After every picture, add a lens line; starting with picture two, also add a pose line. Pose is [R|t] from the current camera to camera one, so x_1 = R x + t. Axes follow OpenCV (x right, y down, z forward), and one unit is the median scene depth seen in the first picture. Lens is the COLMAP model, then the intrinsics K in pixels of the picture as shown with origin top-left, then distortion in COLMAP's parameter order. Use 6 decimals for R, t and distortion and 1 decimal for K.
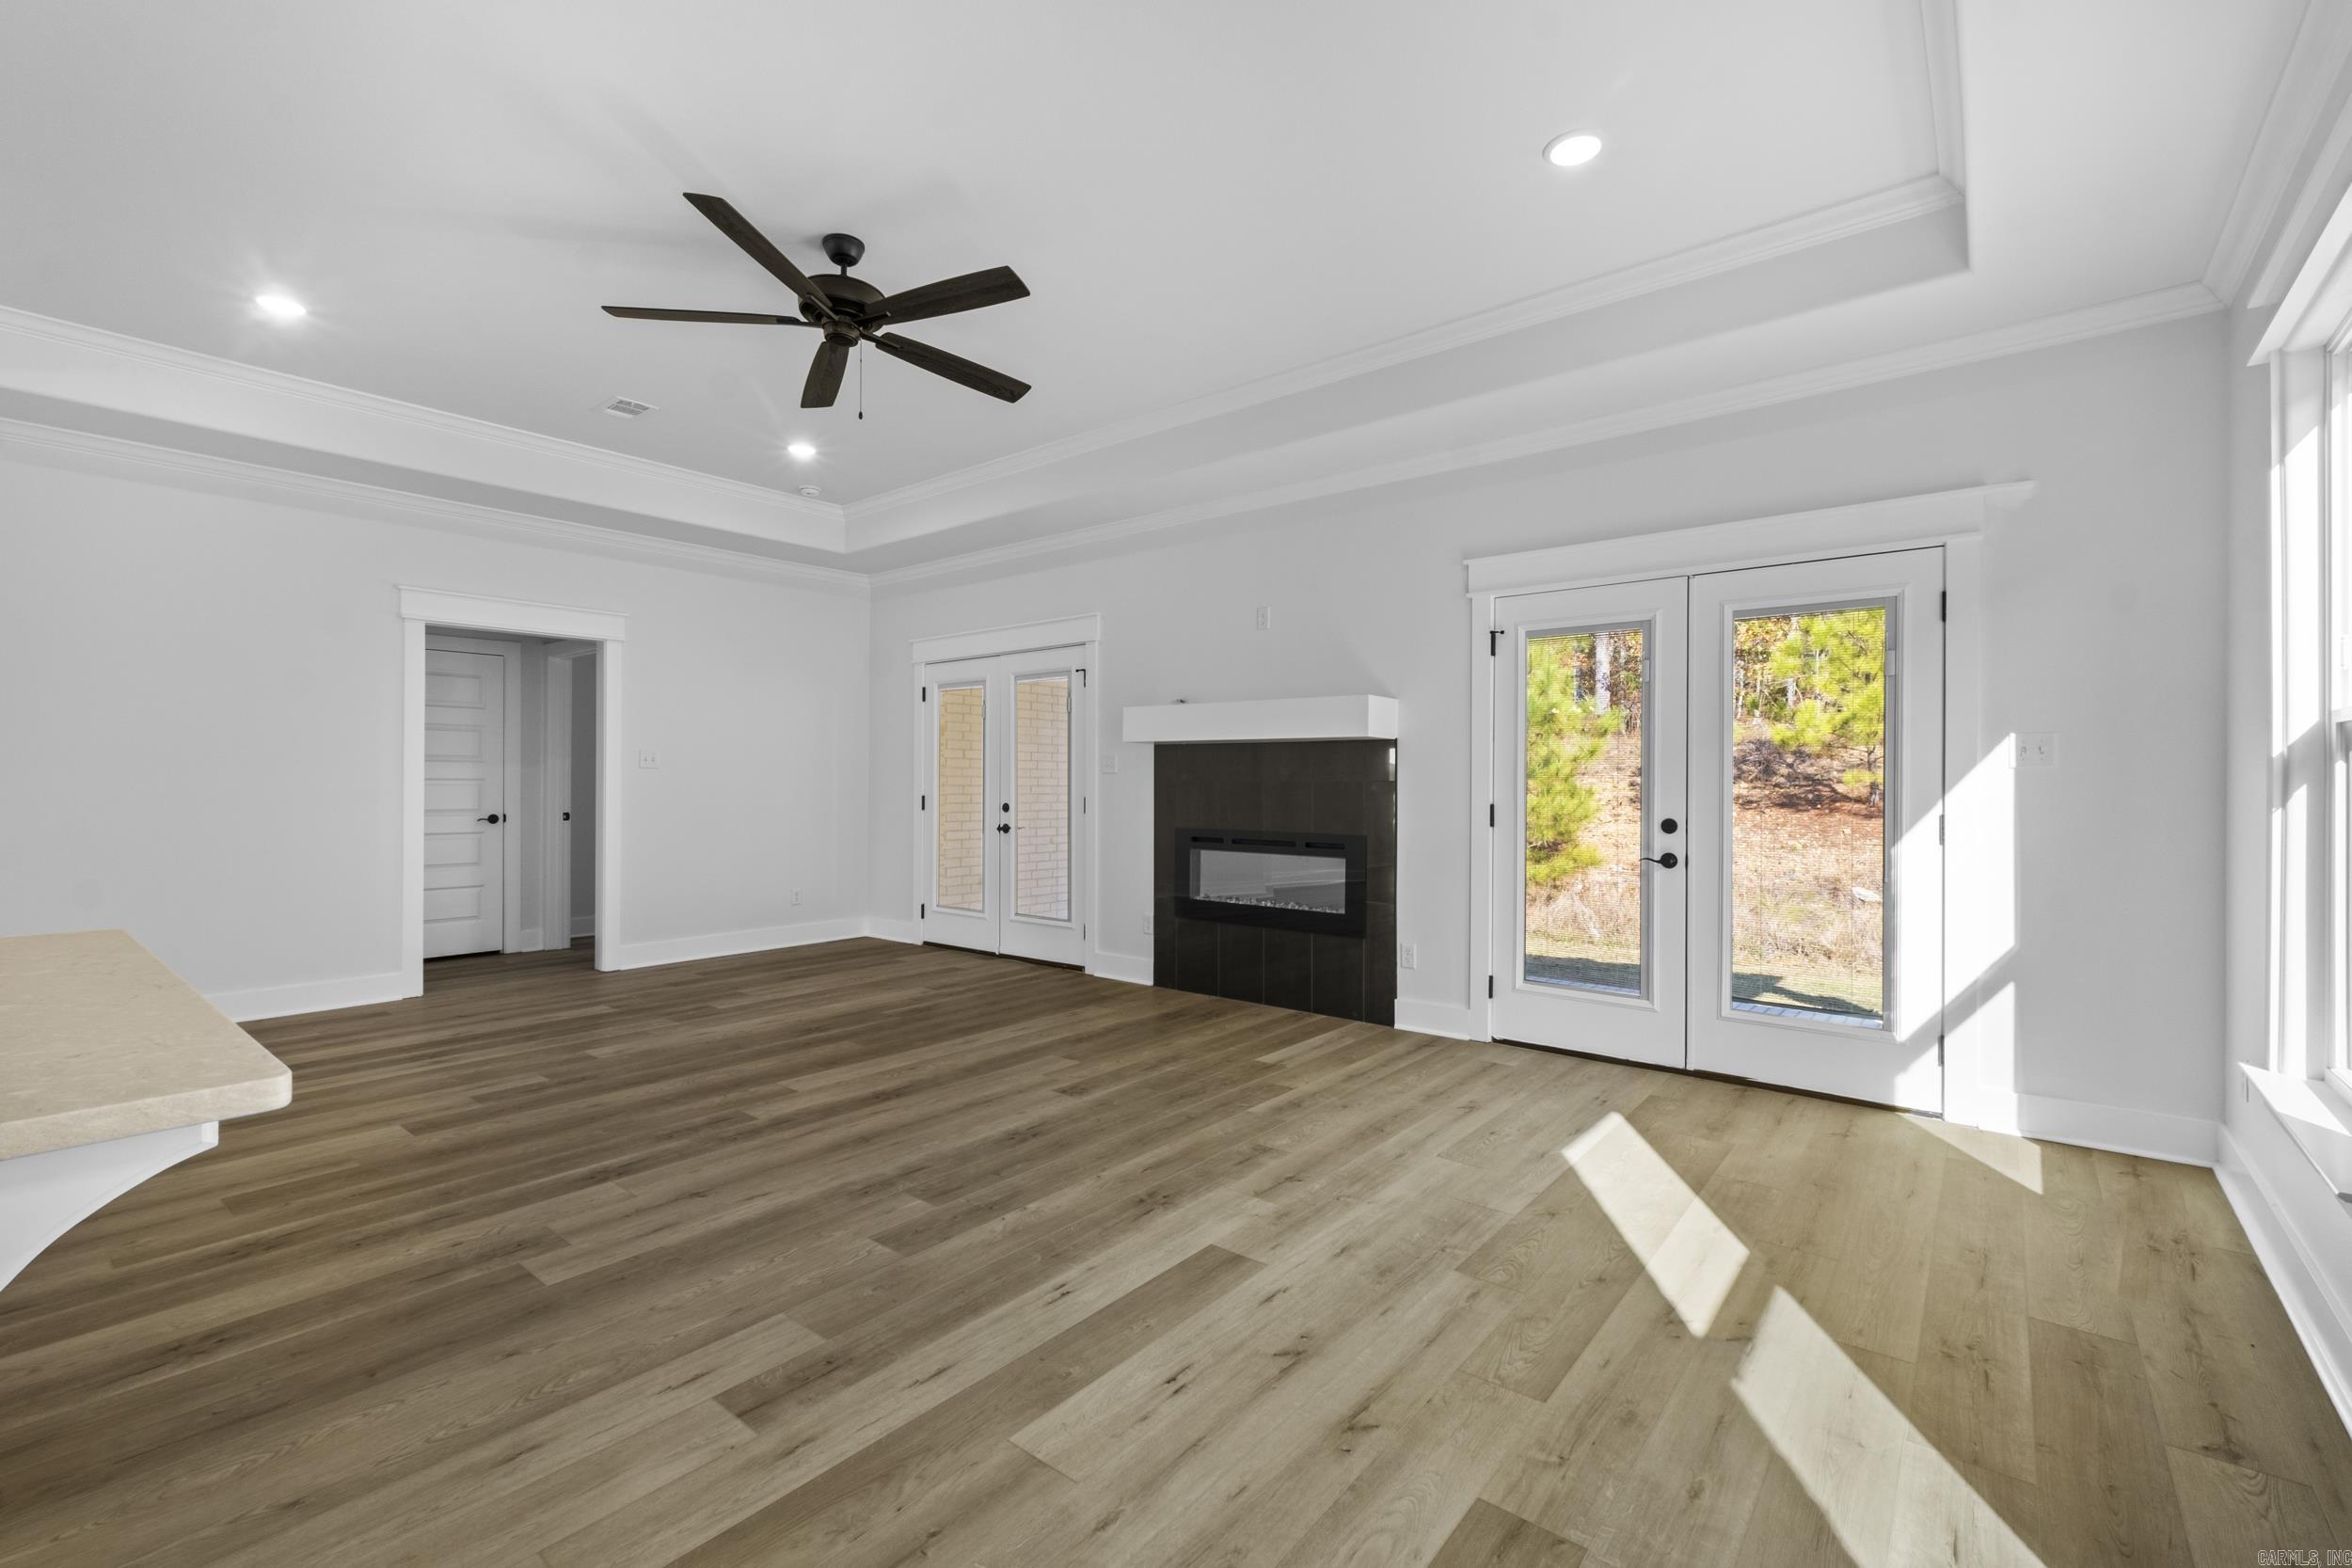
lens RADIAL K [[1025.7, 0, 1174.9], [0, 1025.7, 780.9], [0, 0, 1]] dist [0.006529, -0.000895]
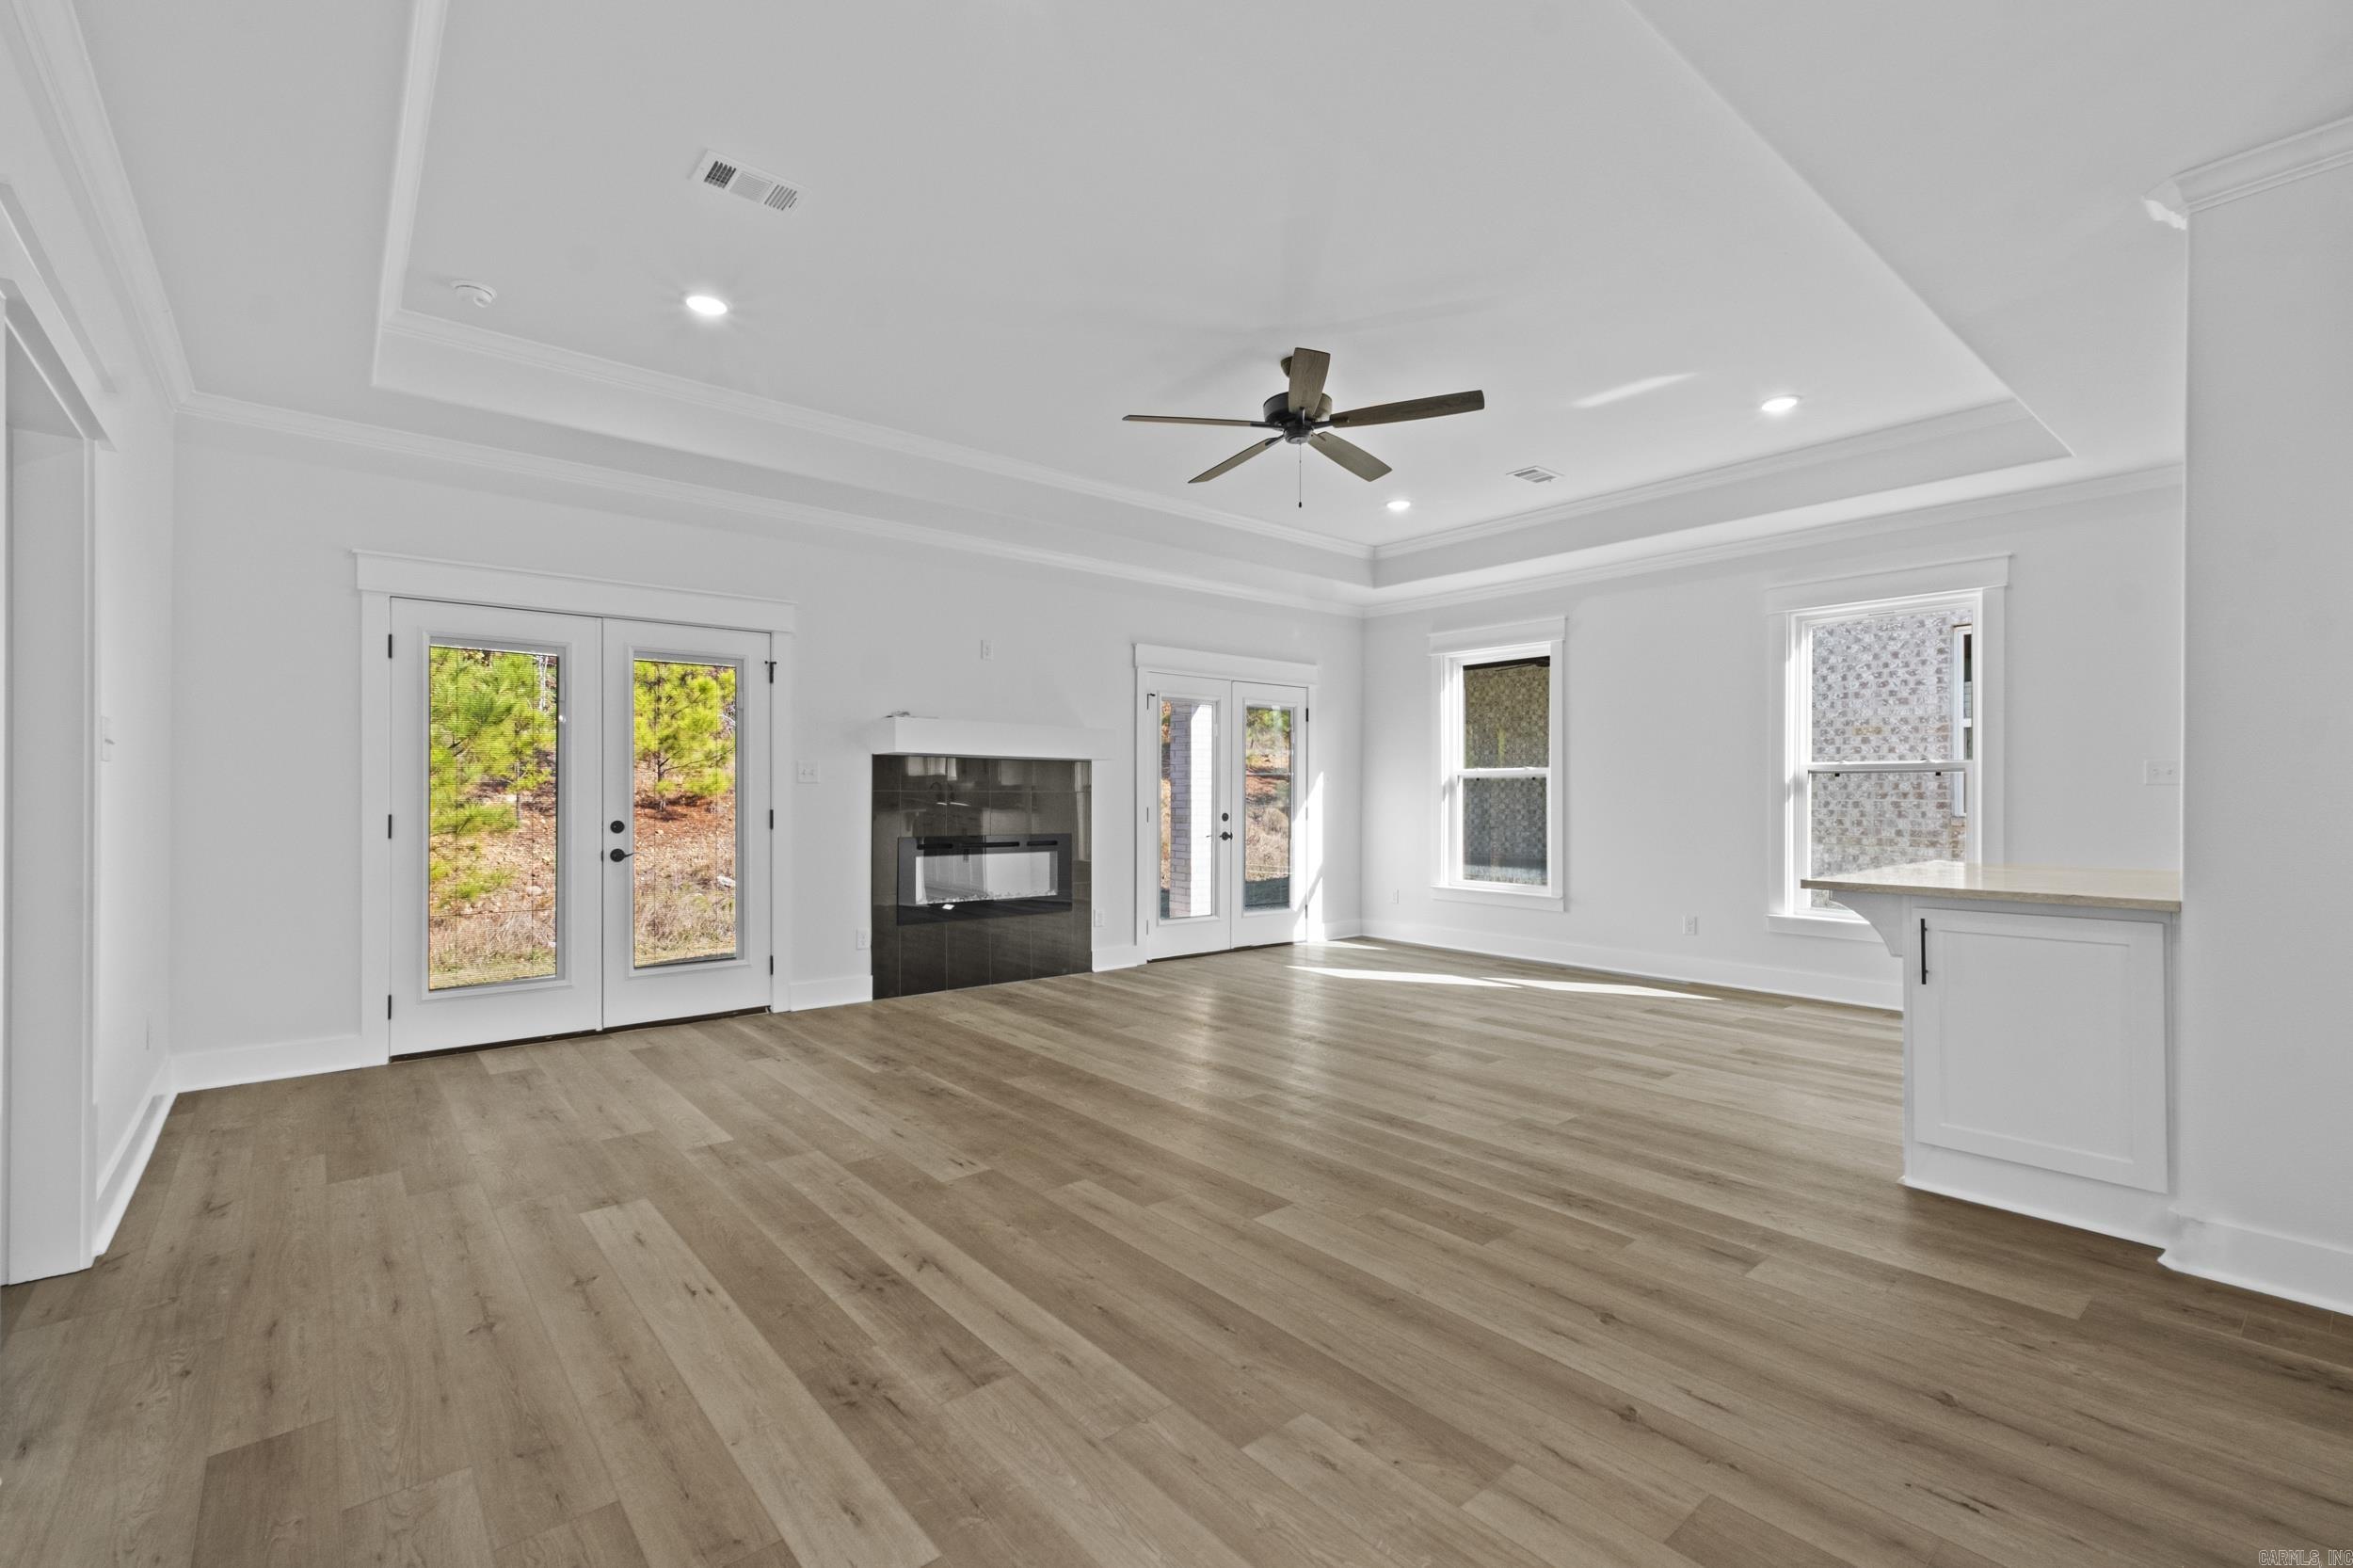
lens RADIAL K [[1026.3, 0, 1169.2], [0, 1026.3, 789.5], [0, 0, 1]] dist [0.006529, -0.000895]
pose [[0.179673, 0.001687, 0.983725, -1.406472], [-0.004985, 0.999987, -0.000804, -0.002741], [-0.983714, -0.004760, 0.179679, 0.828481]]
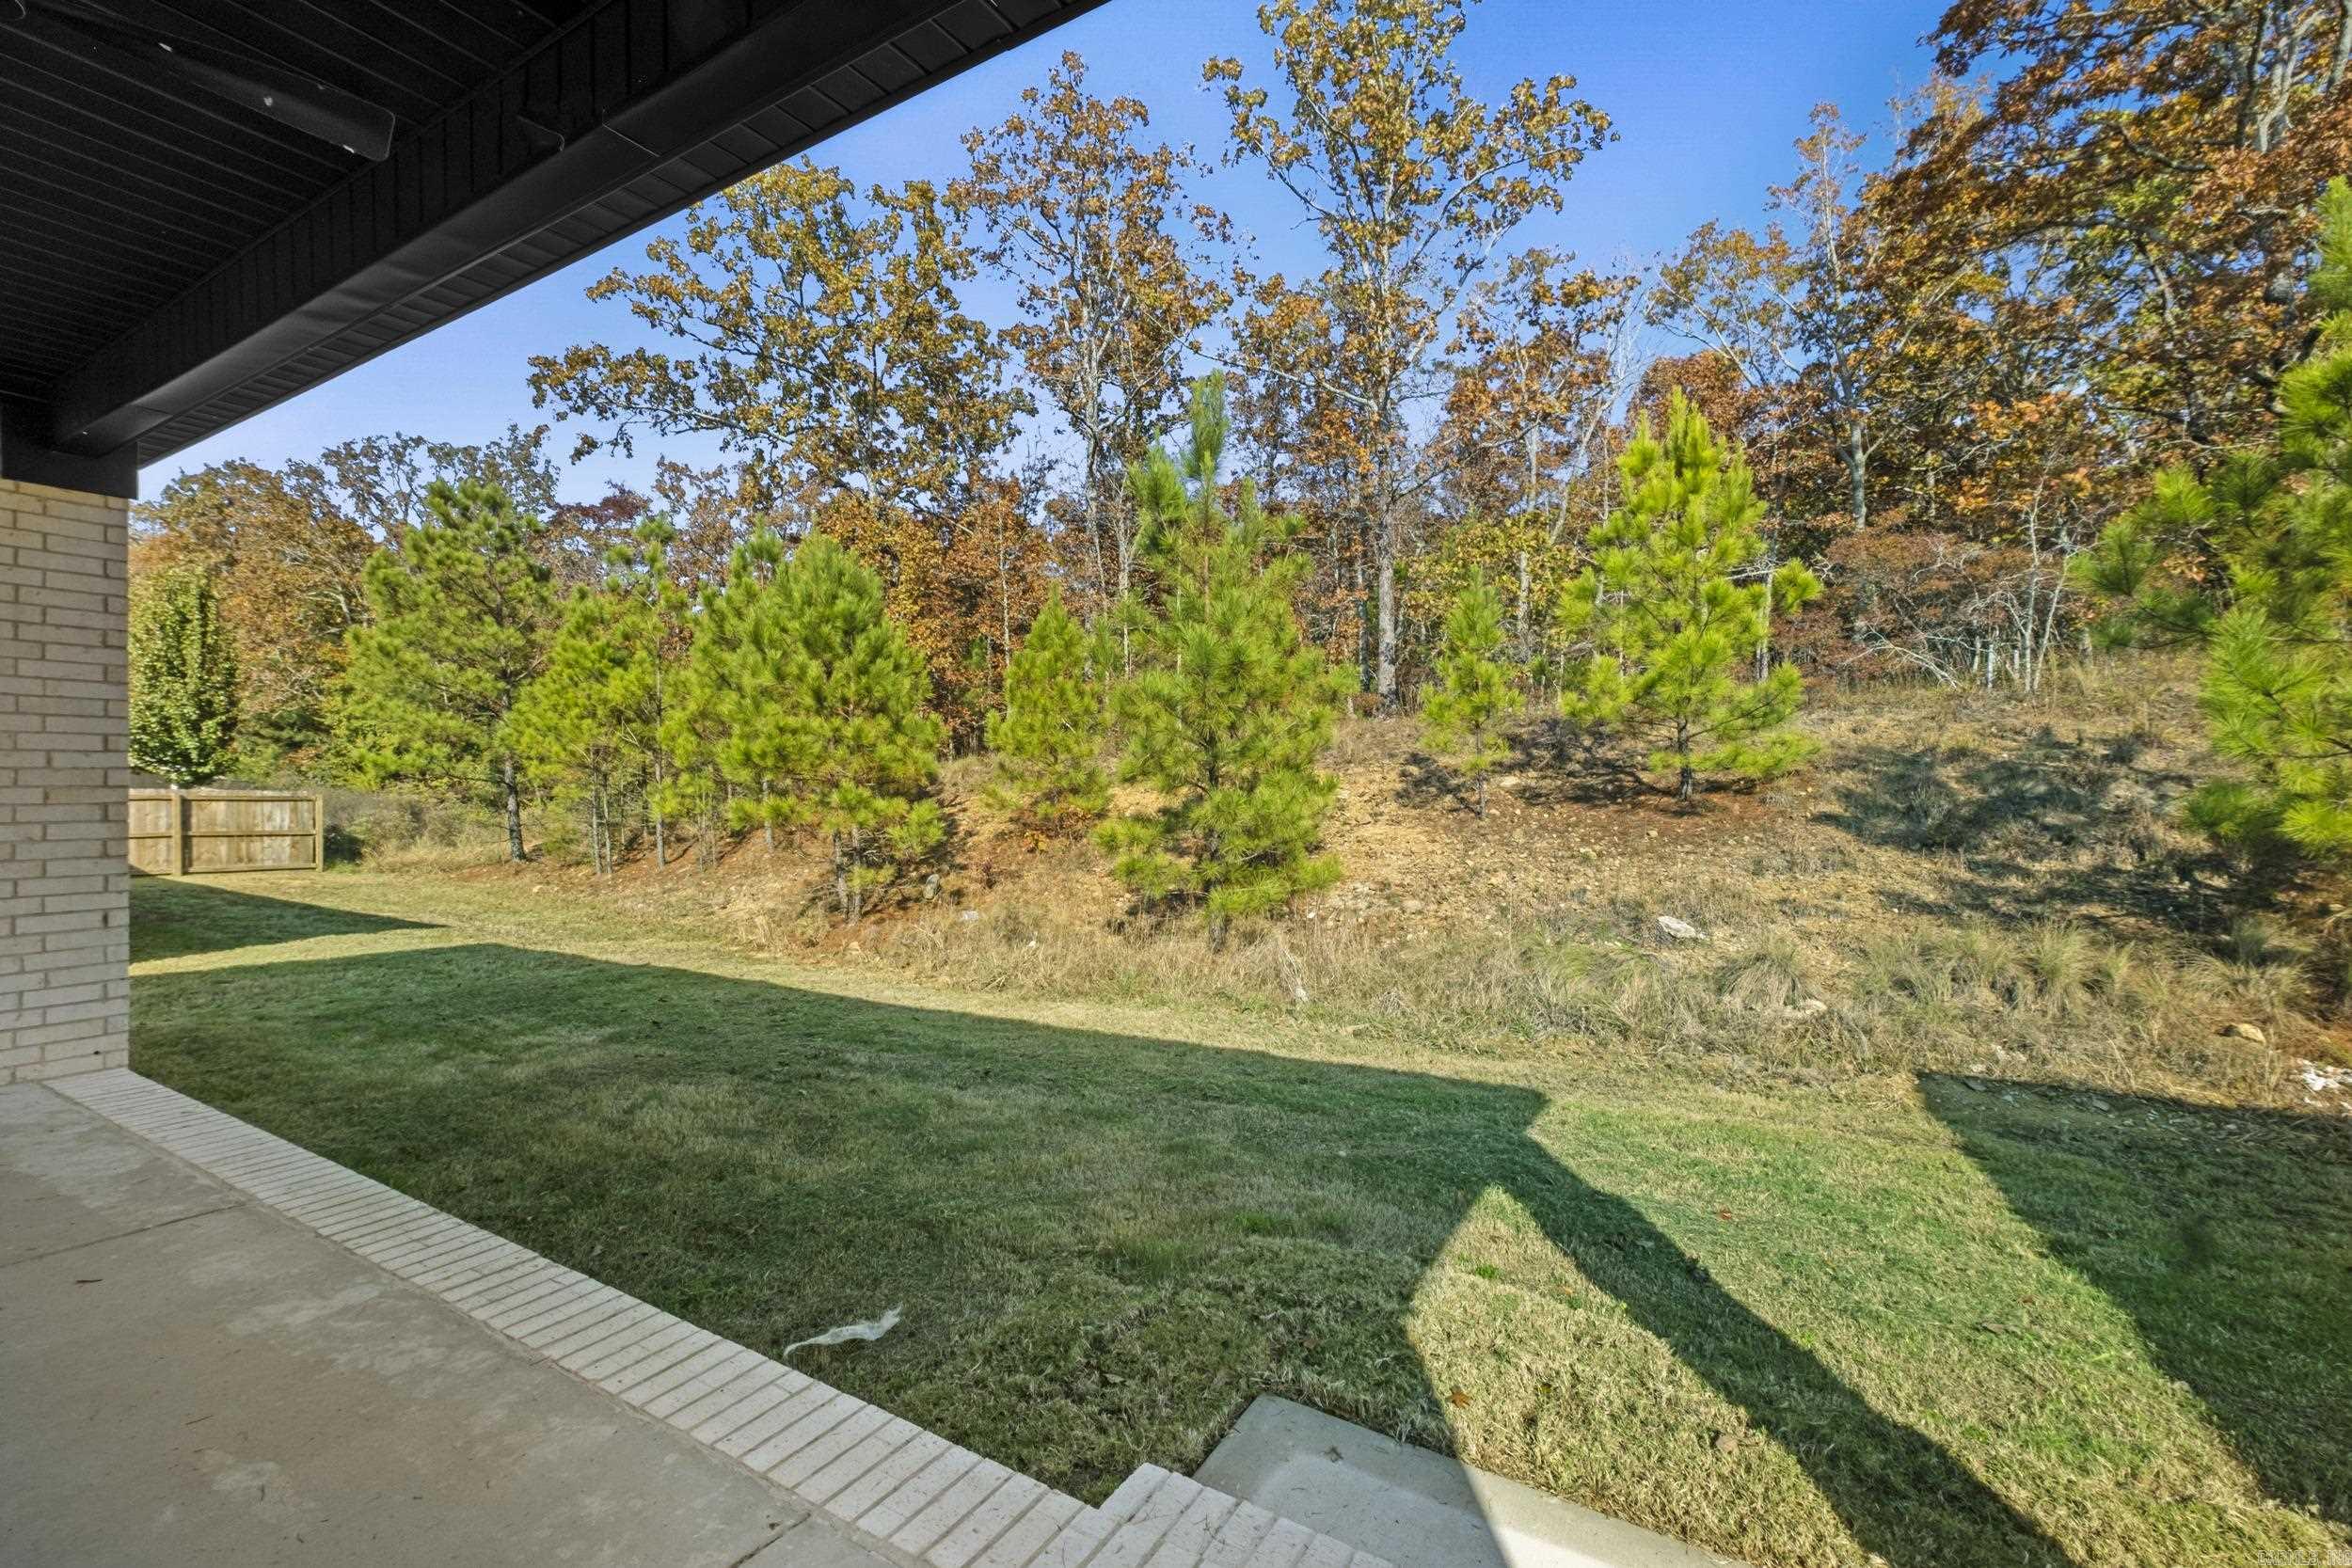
lens RADIAL K [[1025.7, 0, 1171.7], [0, 1025.7, 779.8], [0, 0, 1]] dist [0.006529, -0.000895]
pose [[0.990697, -0.006730, 0.135916, 0.200790], [0.006566, 0.999977, 0.001651, 0.006147], [-0.135924, -0.000743, 0.990719, 0.300603]]
